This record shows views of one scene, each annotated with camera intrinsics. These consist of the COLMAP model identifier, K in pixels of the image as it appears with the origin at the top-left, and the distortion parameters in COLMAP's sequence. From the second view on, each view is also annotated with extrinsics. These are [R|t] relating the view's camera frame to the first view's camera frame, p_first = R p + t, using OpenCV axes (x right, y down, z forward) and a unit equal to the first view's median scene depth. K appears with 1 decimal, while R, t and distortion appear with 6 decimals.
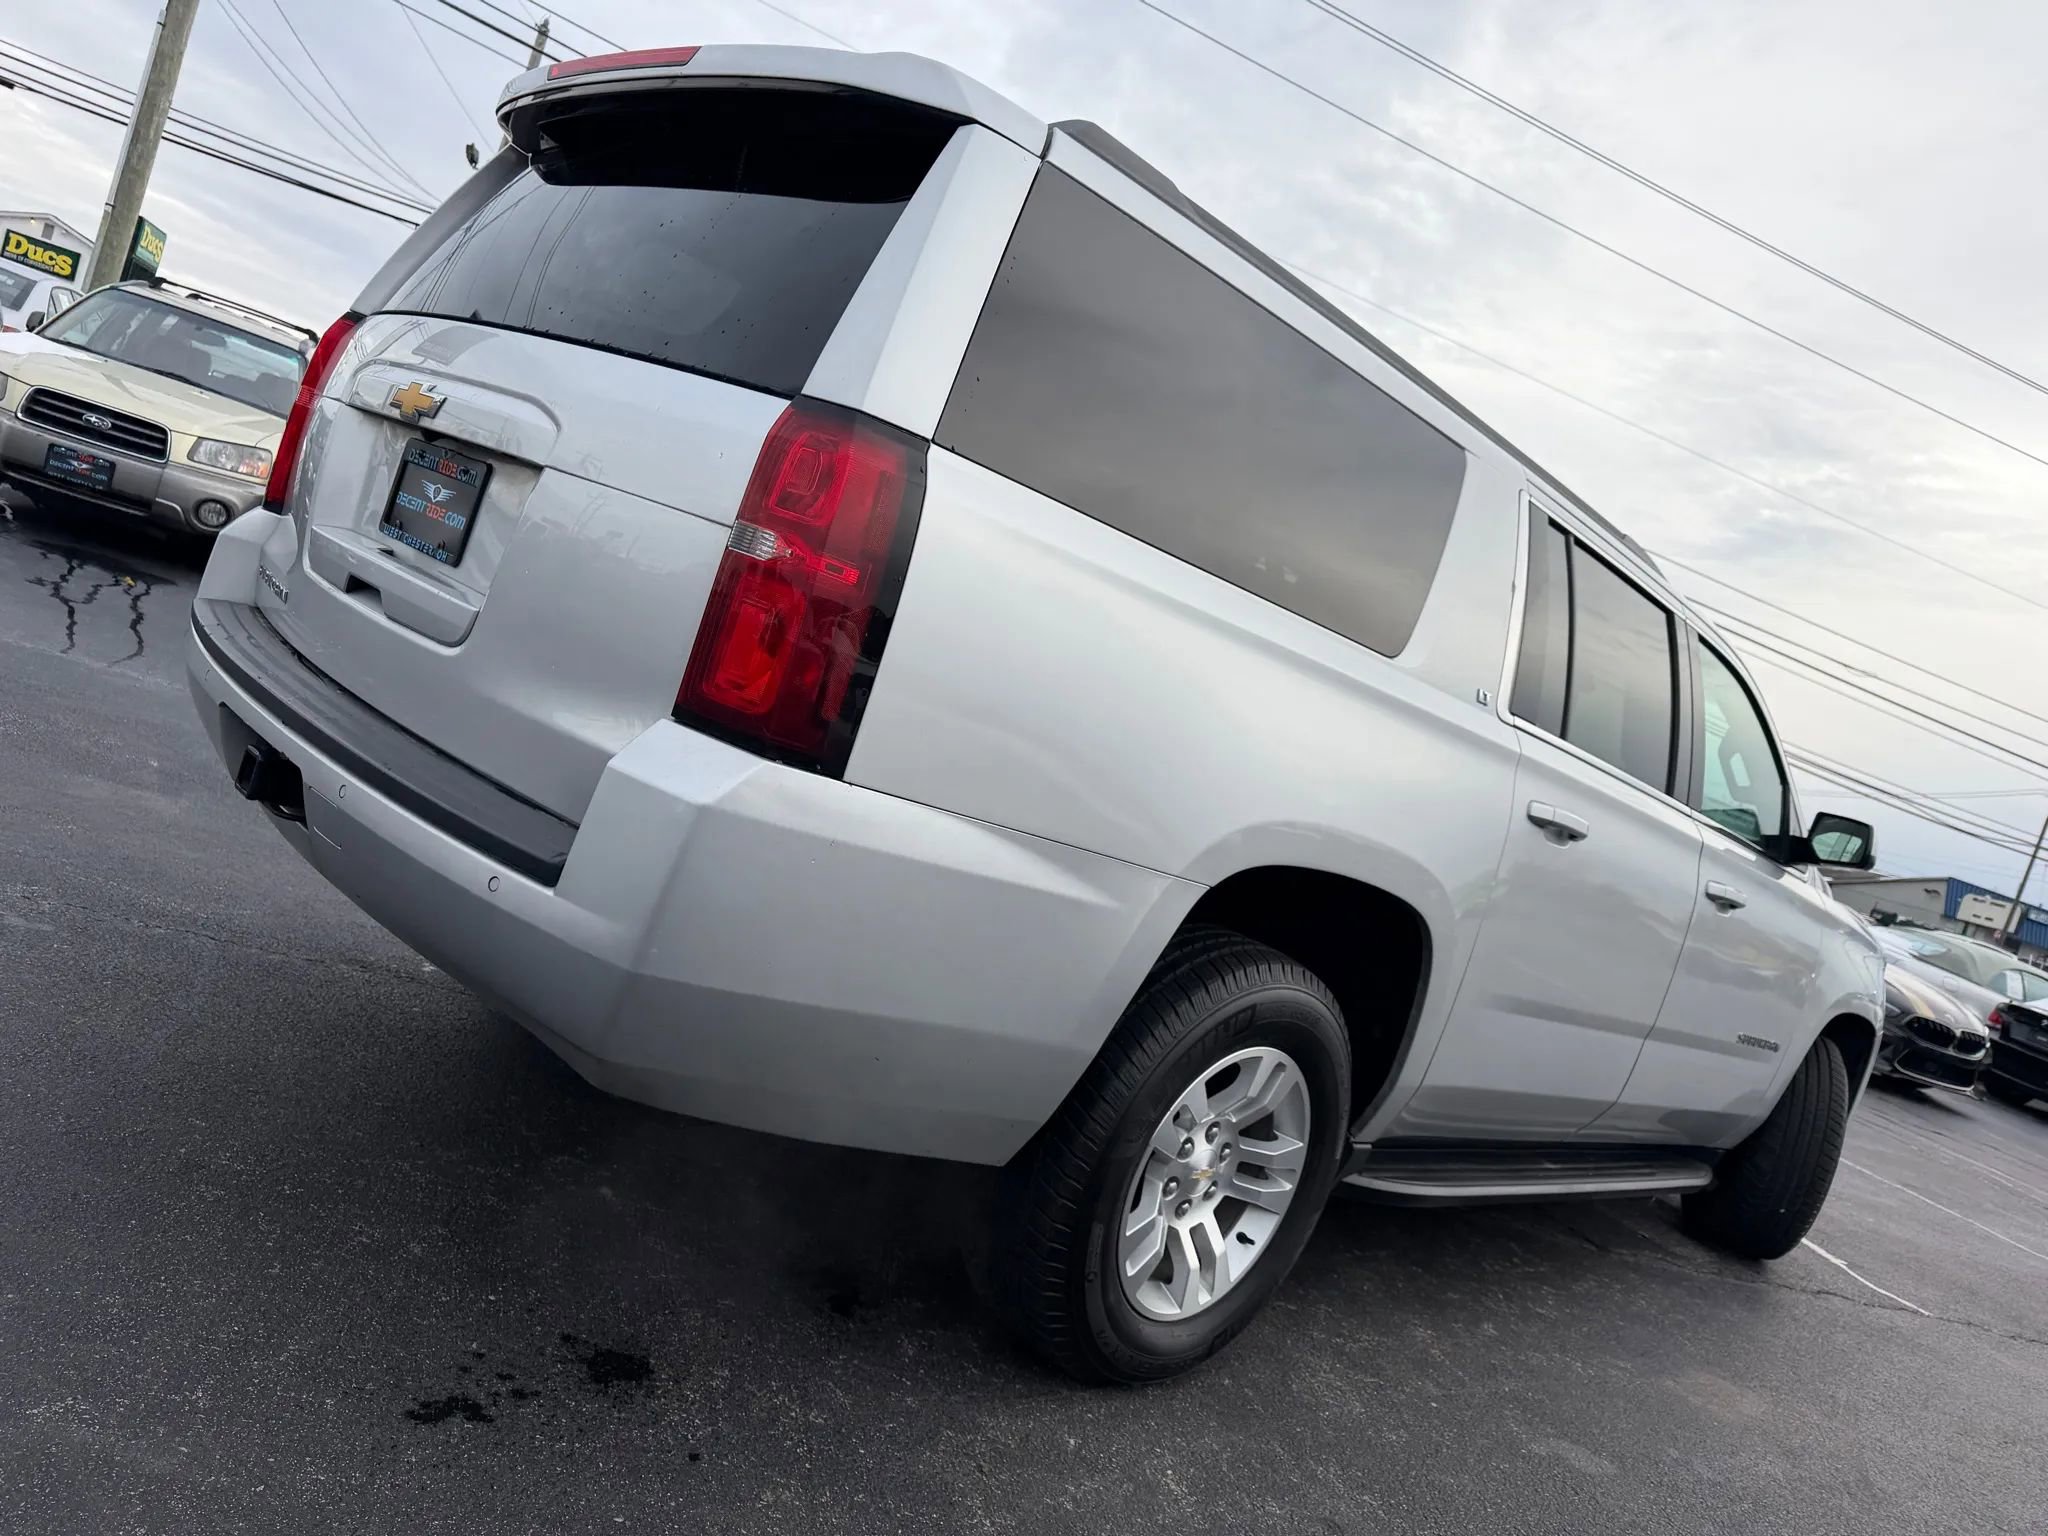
lens RADIAL K [[1417.3, 0, 1001.0], [0, 1417.3, 835.8], [0, 0, 1]] dist [0.006239, 0.001191]
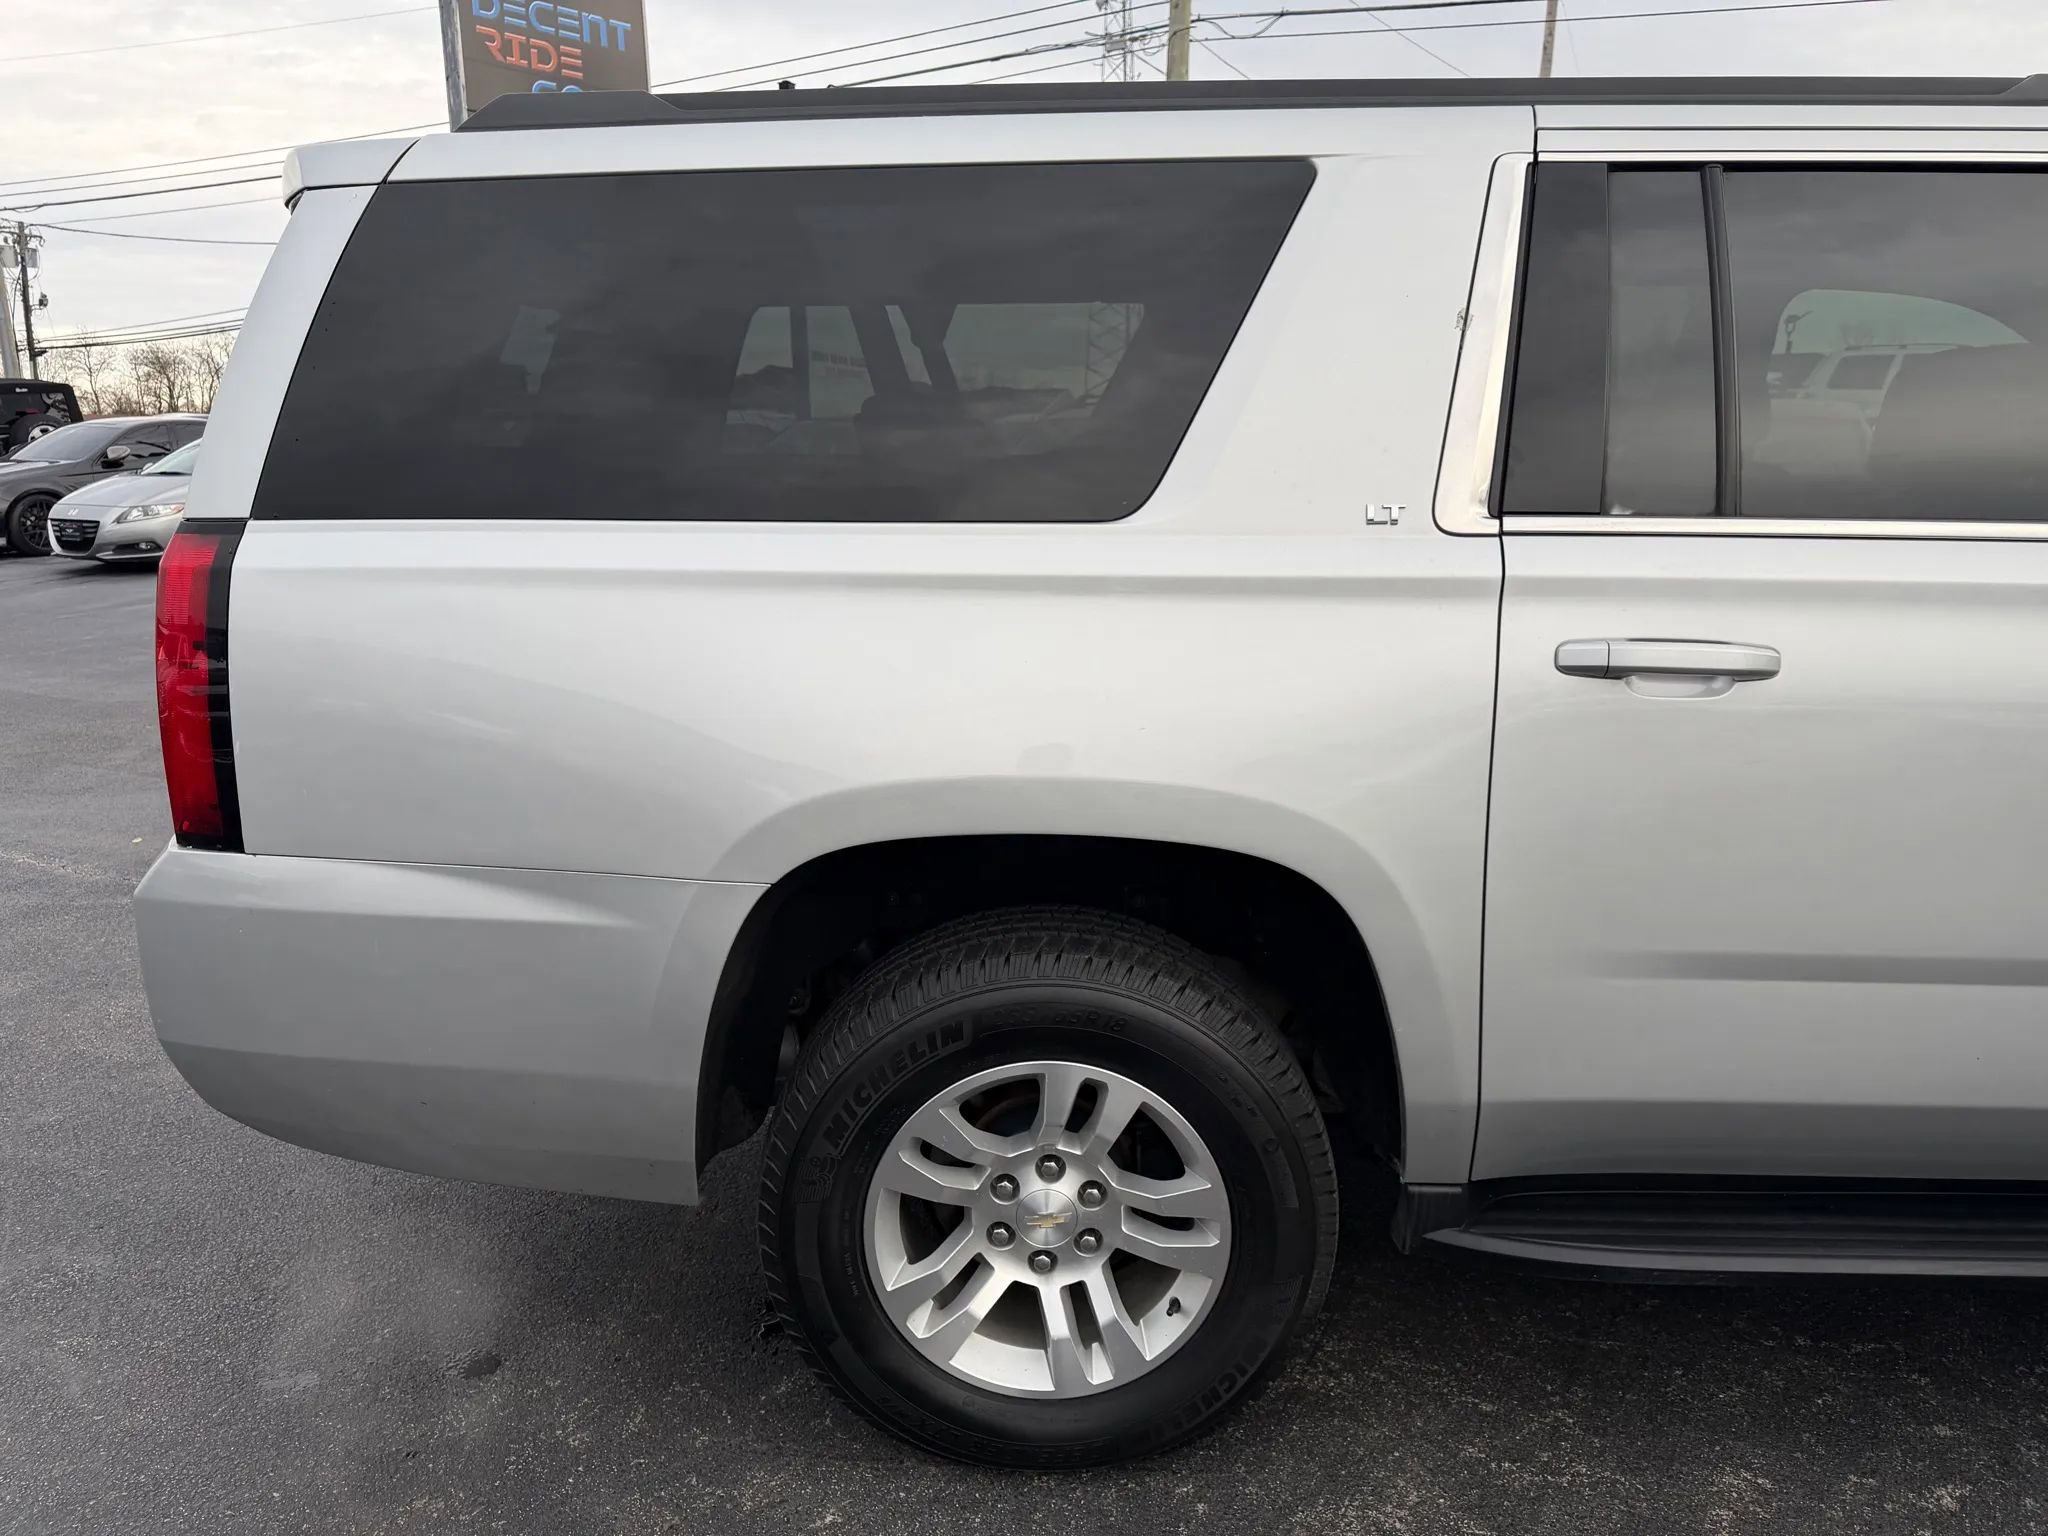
lens RADIAL K [[1433.4, 0, 1025.7], [0, 1433.4, 824.6], [0, 0, 1]] dist [0.001194, -0.001334]
pose [[0.687542, -0.139178, -0.712682, 0.736568], [0.150011, 0.987512, -0.048130, 0.055296], [0.710481, -0.073819, 0.699834, 0.438881]]
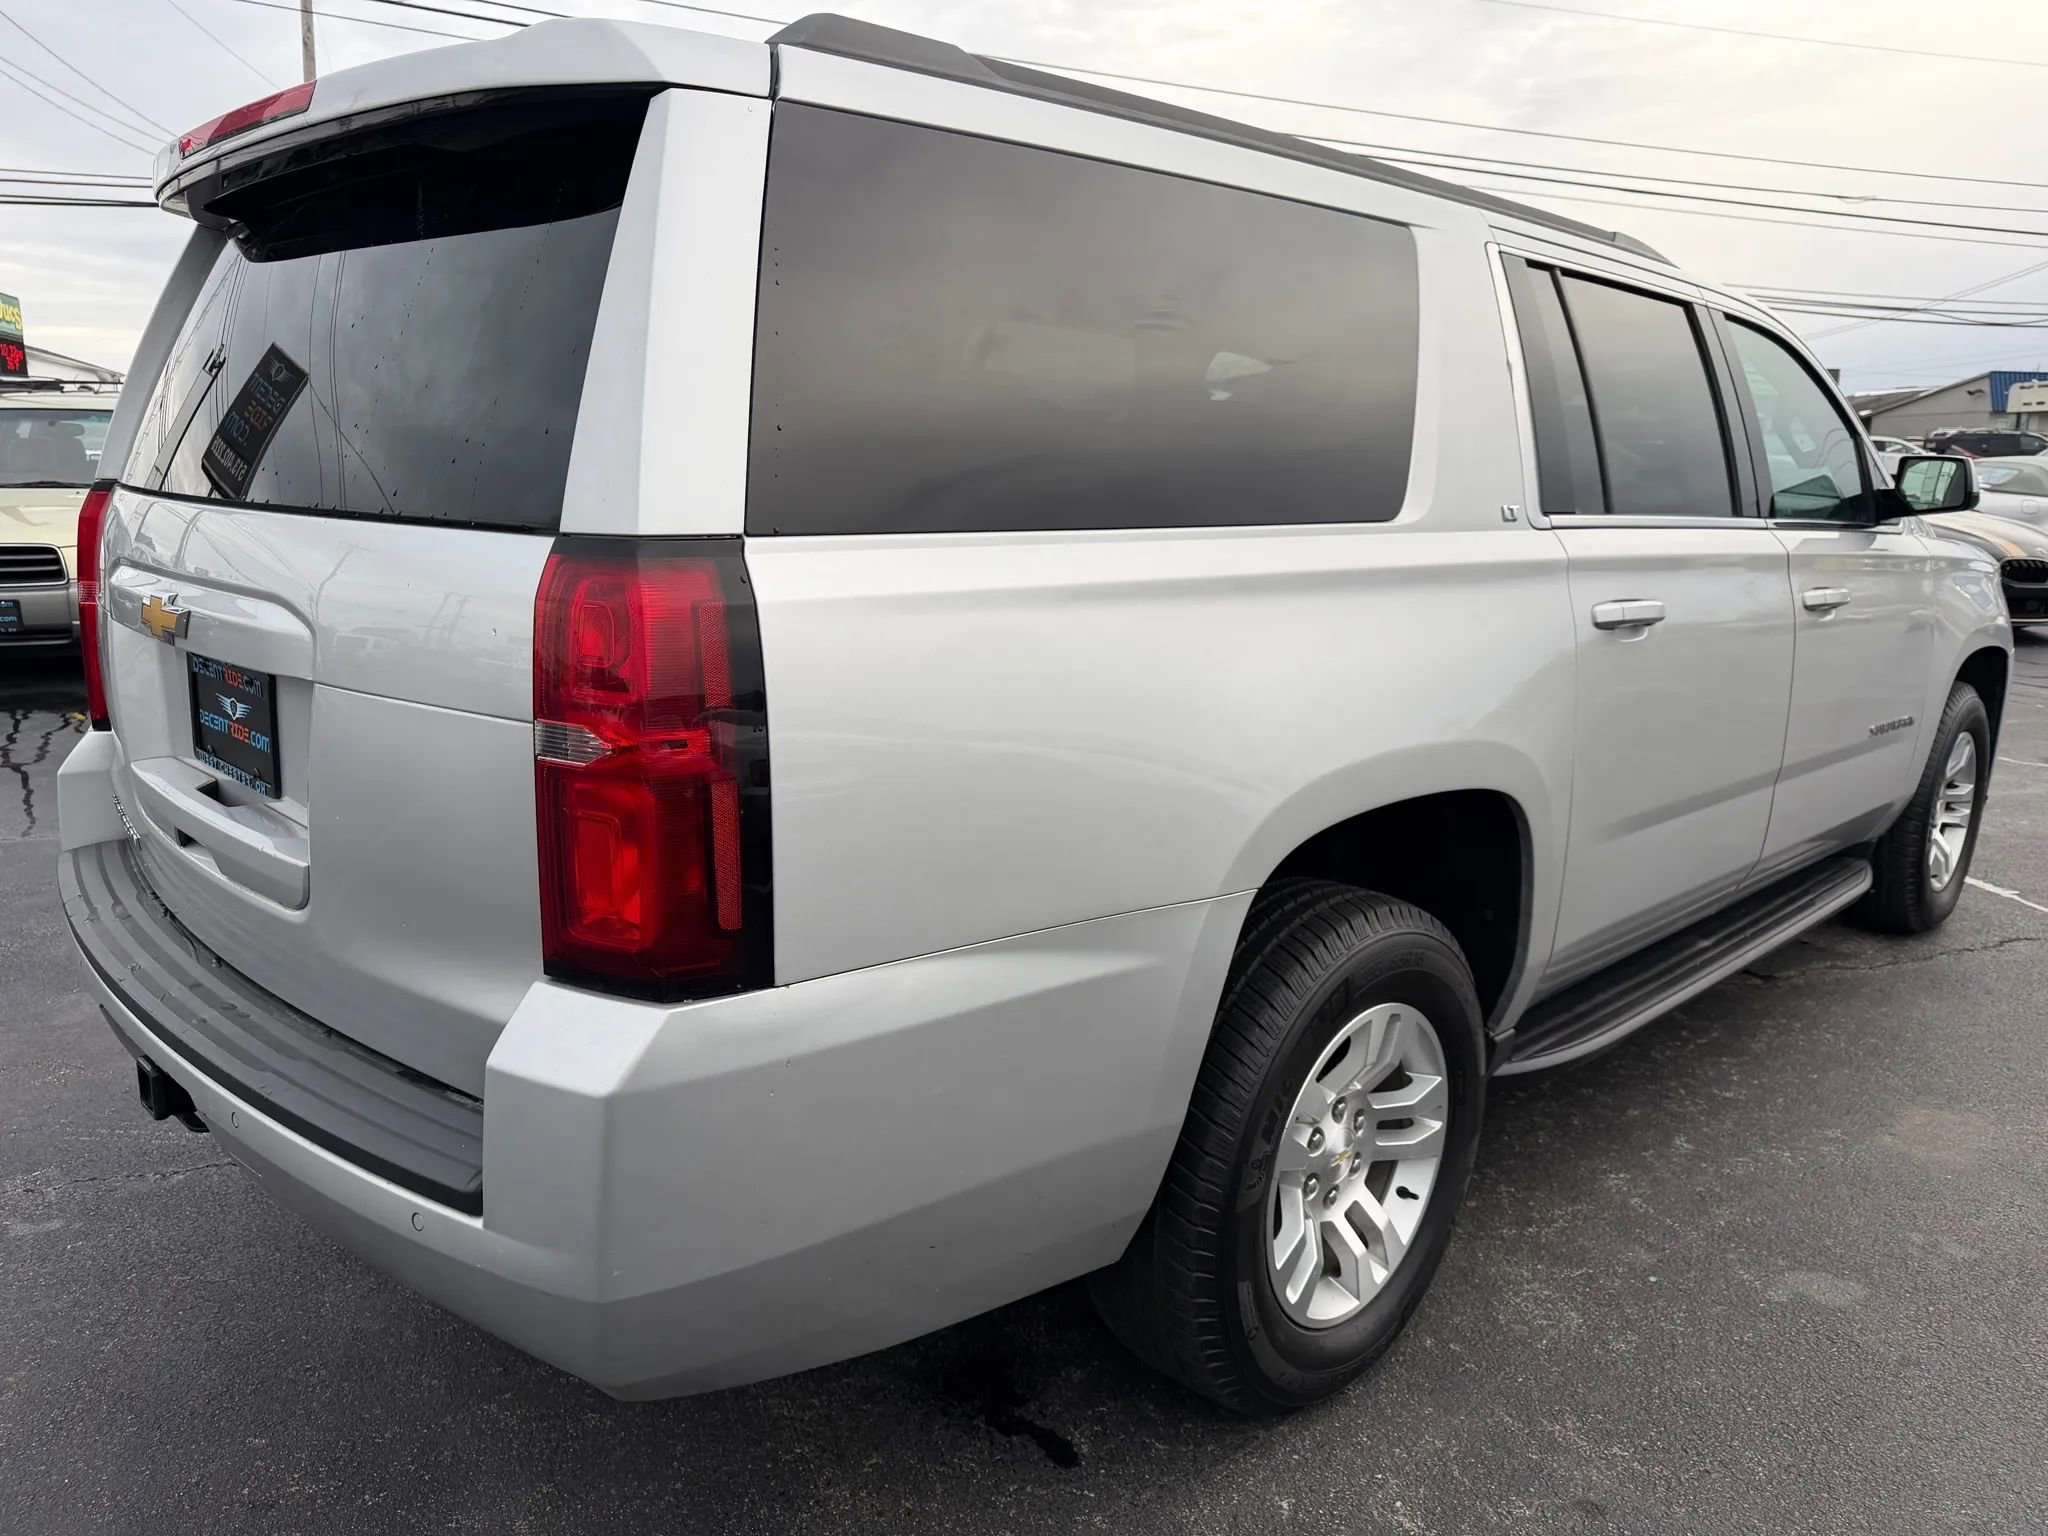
lens RADIAL K [[1413.2, 0, 1030.5], [0, 1413.2, 838.6], [0, 0, 1]] dist [0.025626, -0.027470]
pose [[0.953515, -0.297488, -0.048070, 0.057961], [0.301306, 0.943798, 0.135867, -0.125716], [0.004949, -0.144035, 0.989560, 0.151420]]
